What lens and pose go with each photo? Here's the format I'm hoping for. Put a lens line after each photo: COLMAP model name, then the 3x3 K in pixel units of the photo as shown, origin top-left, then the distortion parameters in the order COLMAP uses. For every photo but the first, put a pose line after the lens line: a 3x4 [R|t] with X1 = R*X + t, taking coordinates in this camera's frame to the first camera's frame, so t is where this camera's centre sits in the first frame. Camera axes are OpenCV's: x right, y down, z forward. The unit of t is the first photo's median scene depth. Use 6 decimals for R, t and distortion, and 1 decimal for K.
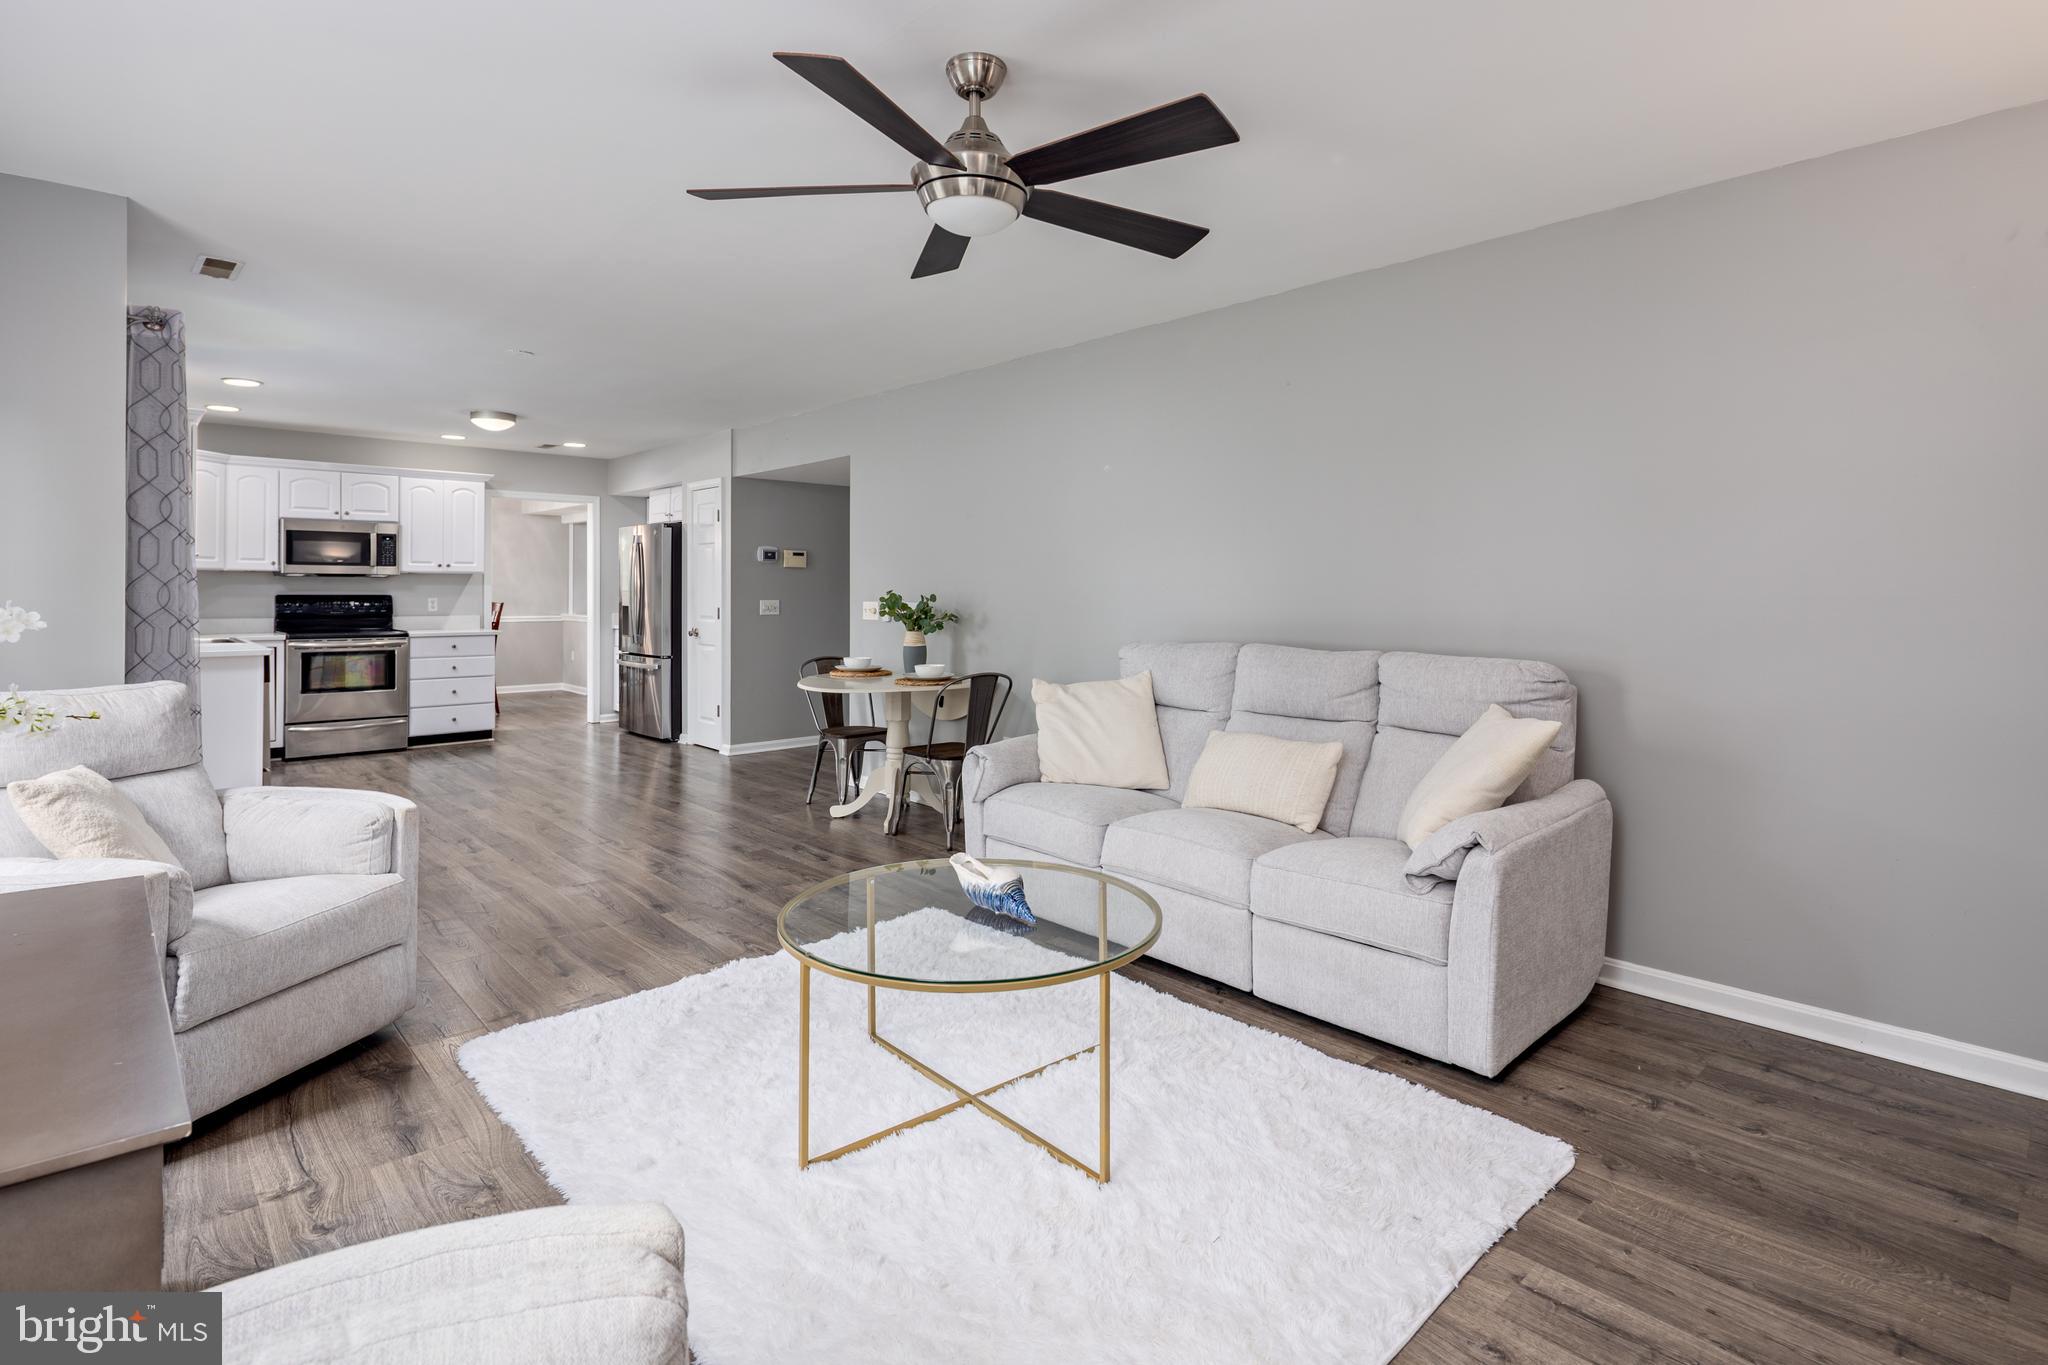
lens RADIAL K [[996.2, 0, 1016.9], [0, 996.2, 592.2], [0, 0, 1]] dist [0.003150, -0.001741]
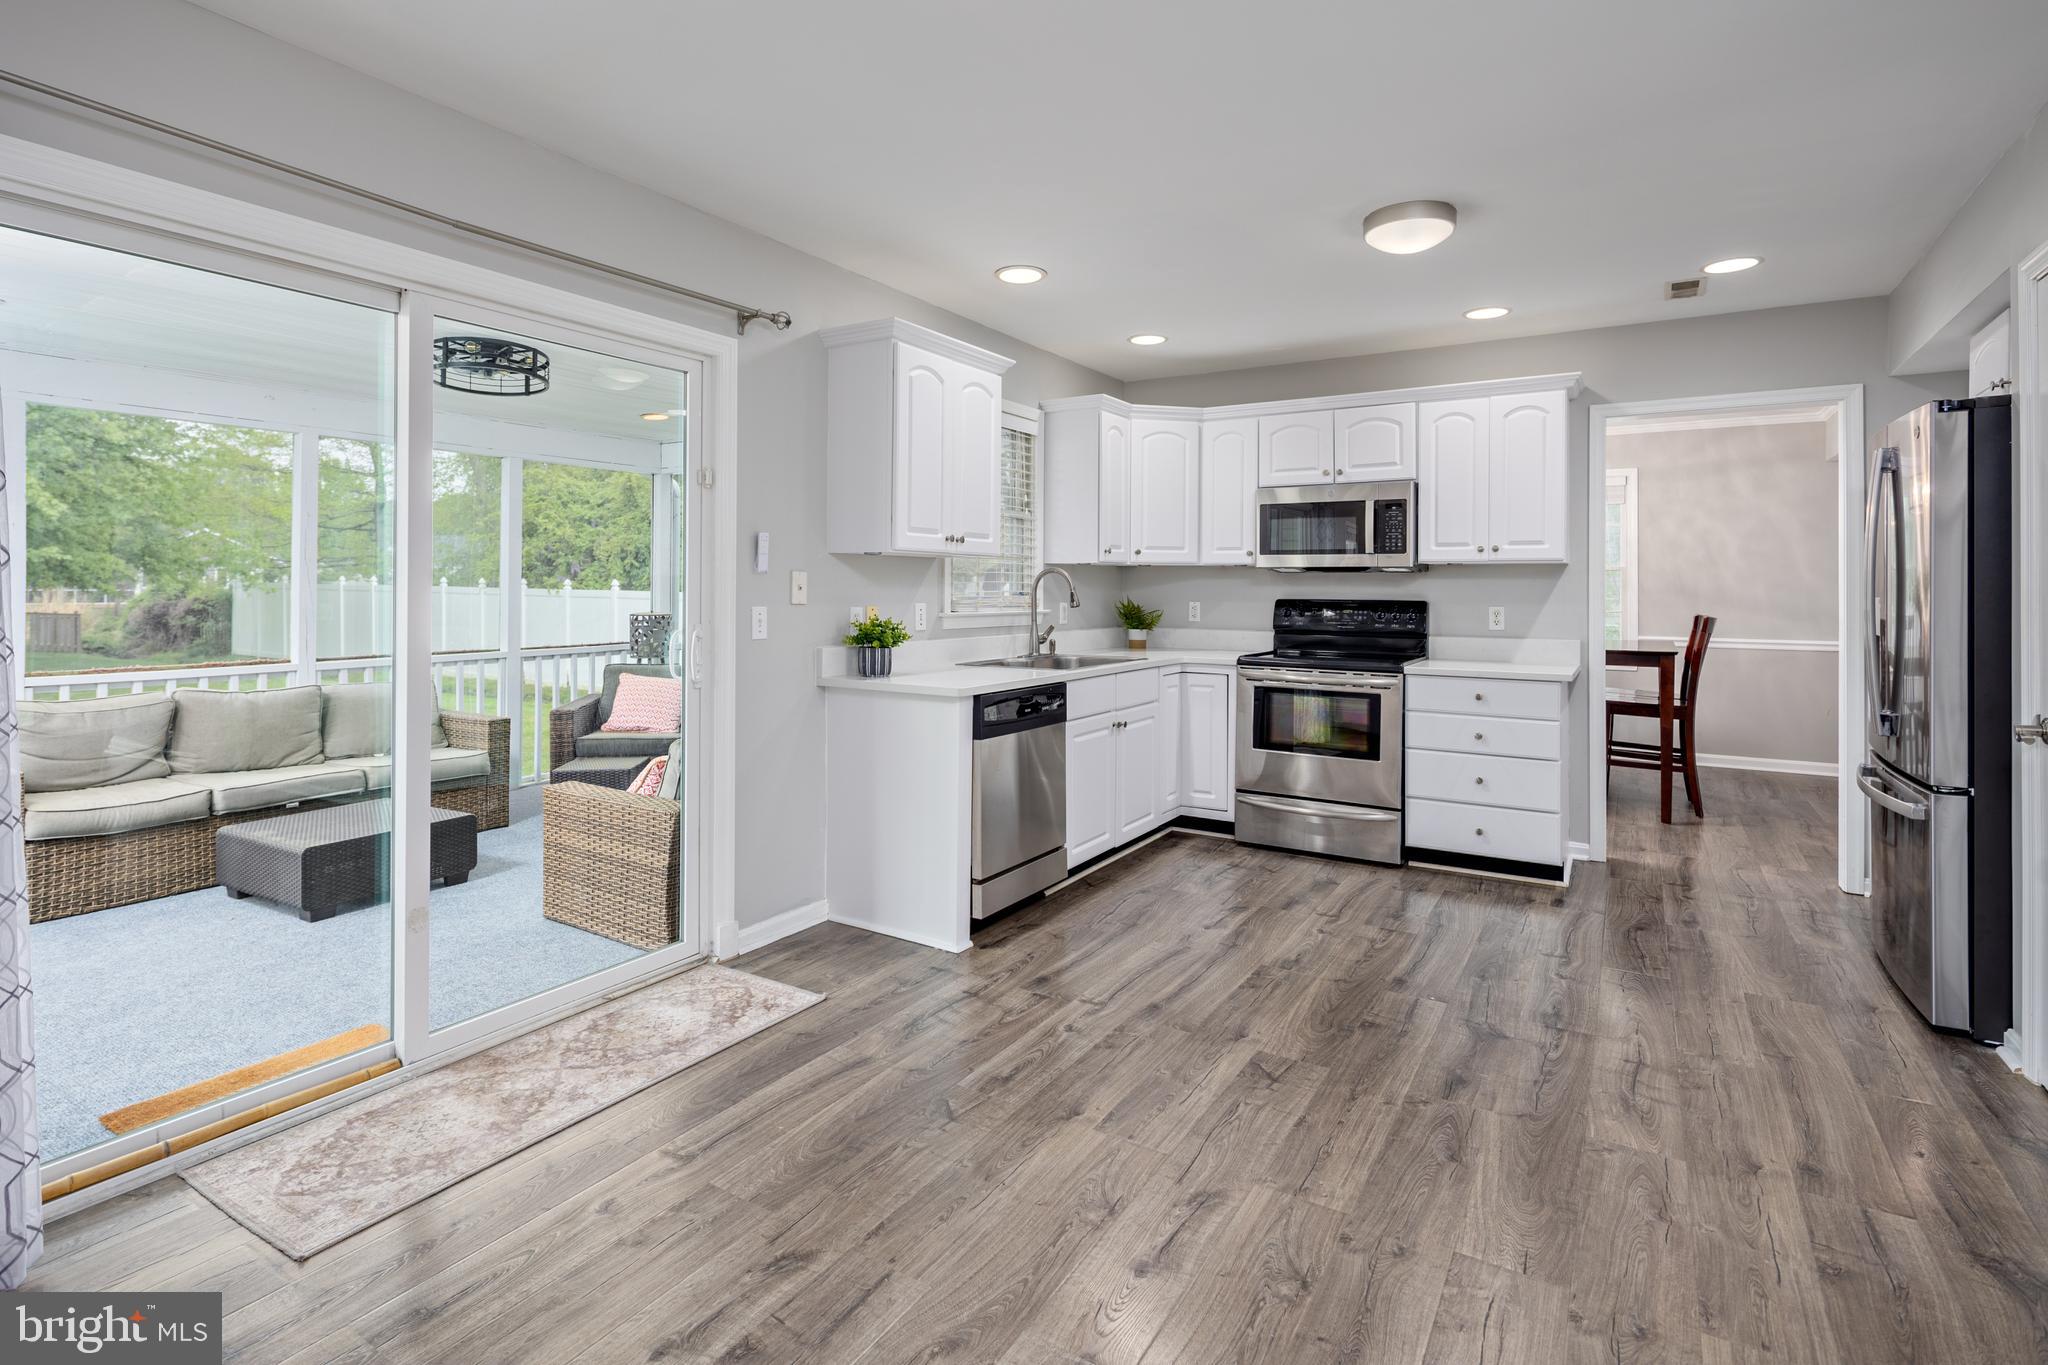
lens RADIAL K [[994.6, 0, 1014.7], [0, 994.6, 582.9], [0, 0, 1]] dist [0.001210, -0.001247]
pose [[0.262717, -0.007513, -0.964844, -0.112366], [-0.006819, 0.999930, -0.009643, -0.000599], [0.964849, 0.009113, 0.262648, 0.636645]]
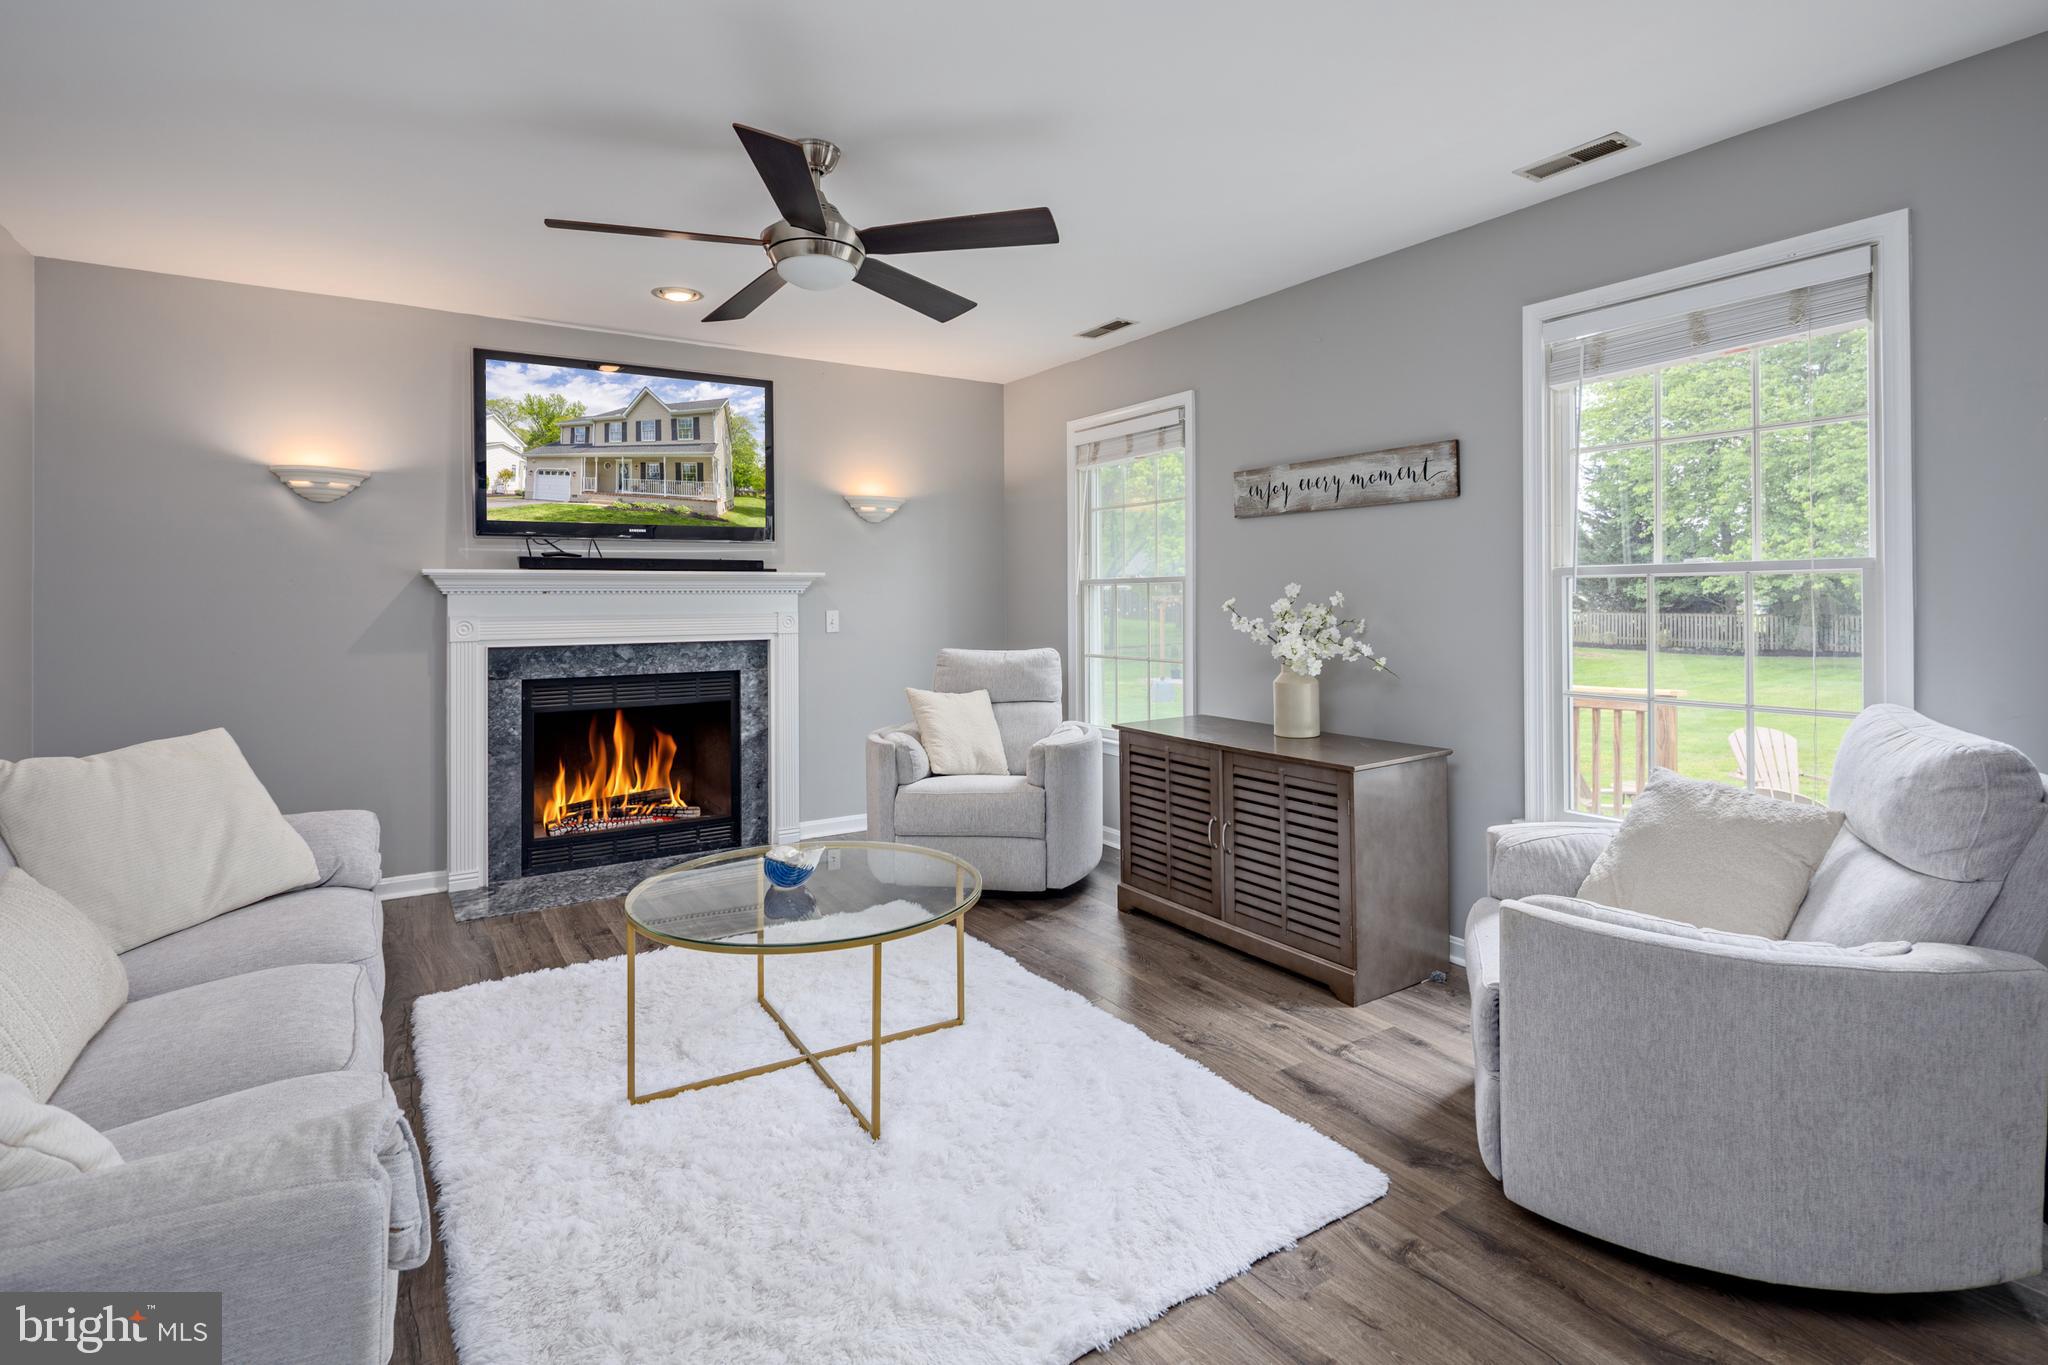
lens RADIAL K [[996.2, 0, 1016.9], [0, 996.2, 592.2], [0, 0, 1]] dist [0.003150, -0.001741]
pose [[-0.985780, 0.003120, 0.168013, -0.144272], [0.003101, 0.999995, -0.000381, -0.000990], [-0.168013, 0.000145, -0.985785, 0.645829]]
